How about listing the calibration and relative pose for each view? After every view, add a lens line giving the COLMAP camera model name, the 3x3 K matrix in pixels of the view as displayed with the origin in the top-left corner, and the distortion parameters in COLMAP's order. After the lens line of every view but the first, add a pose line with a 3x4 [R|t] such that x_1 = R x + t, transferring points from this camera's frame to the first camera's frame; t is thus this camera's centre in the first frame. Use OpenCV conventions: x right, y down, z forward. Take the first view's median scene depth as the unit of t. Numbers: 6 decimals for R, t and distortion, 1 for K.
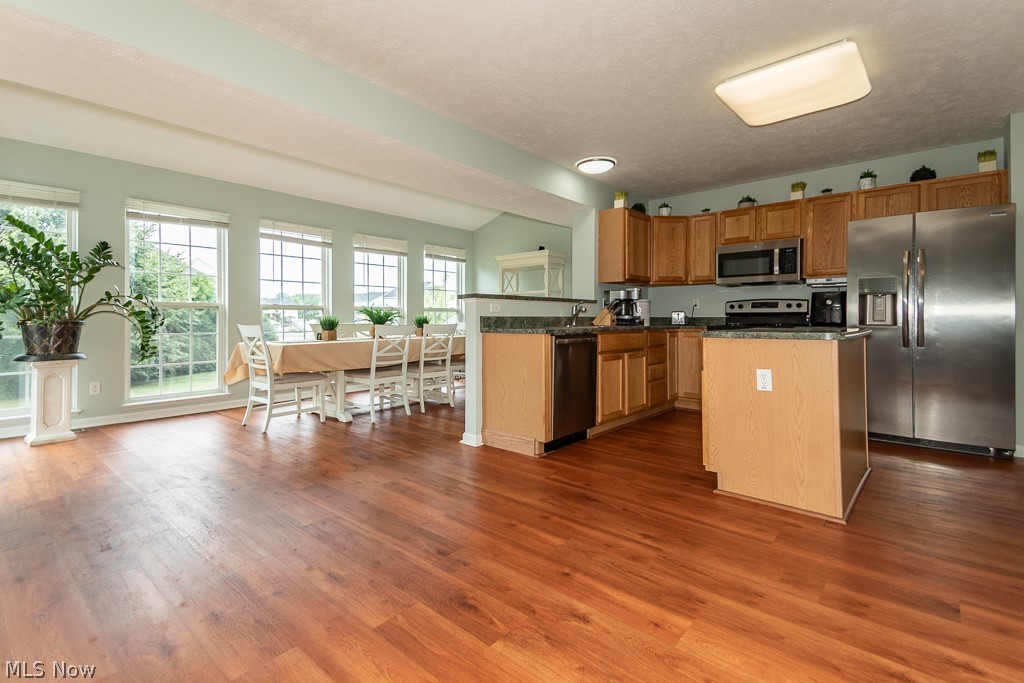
lens RADIAL K [[479.5, 0, 495.8], [0, 479.5, 319.3], [0, 0, 1]] dist [0.061720, -0.034552]
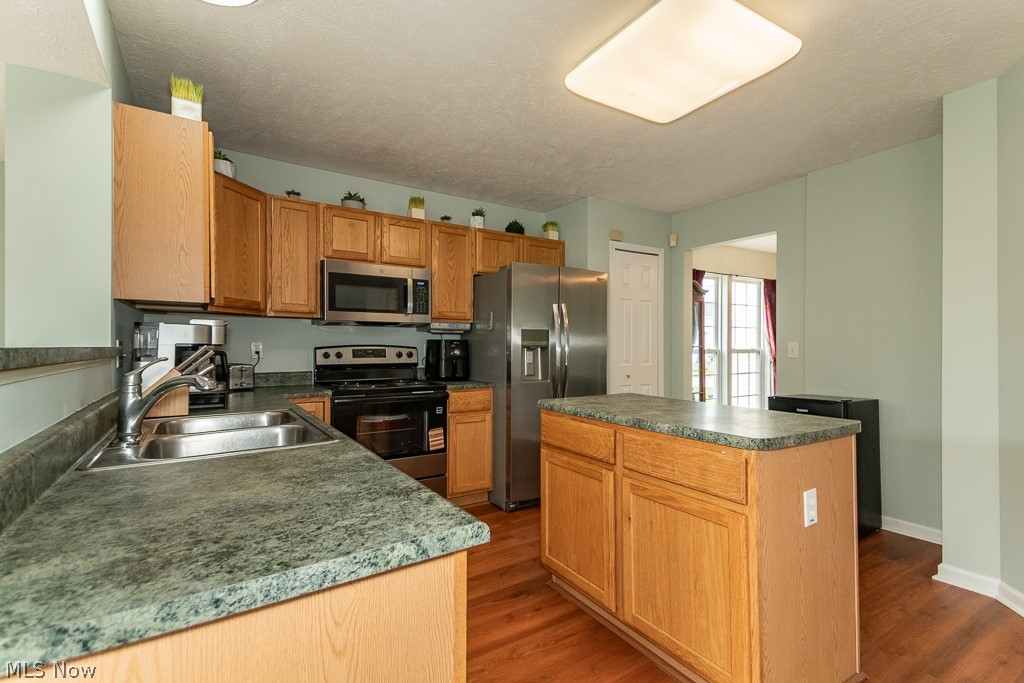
lens RADIAL K [[471.6, 0, 510.4], [0, 471.6, 338.5], [0, 0, 1]] dist [0.027172, -0.000214]
pose [[0.252057, 0.016374, 0.967574, -0.070614], [-0.000725, 0.999860, -0.016732, -0.043174], [-0.967712, 0.003516, 0.252033, 0.679901]]
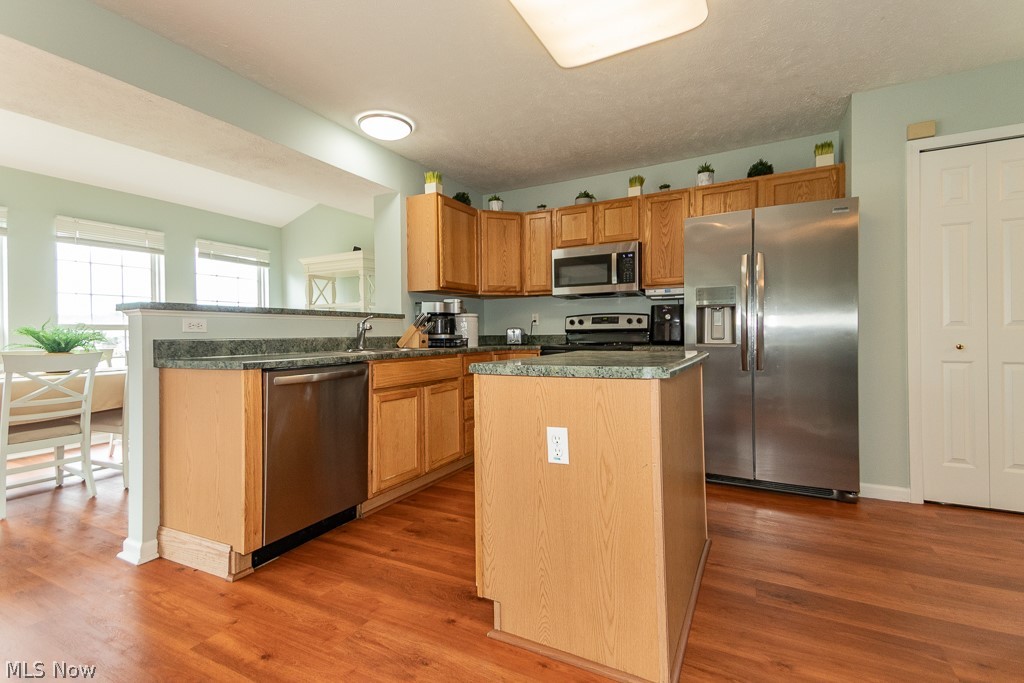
lens RADIAL K [[471.6, 0, 510.4], [0, 471.6, 338.5], [0, 0, 1]] dist [0.027172, -0.000214]
pose [[0.968426, -0.013137, 0.248957, 0.199801], [0.011538, 0.999902, 0.007884, -0.006464], [-0.249036, -0.004762, 0.968483, 0.258214]]
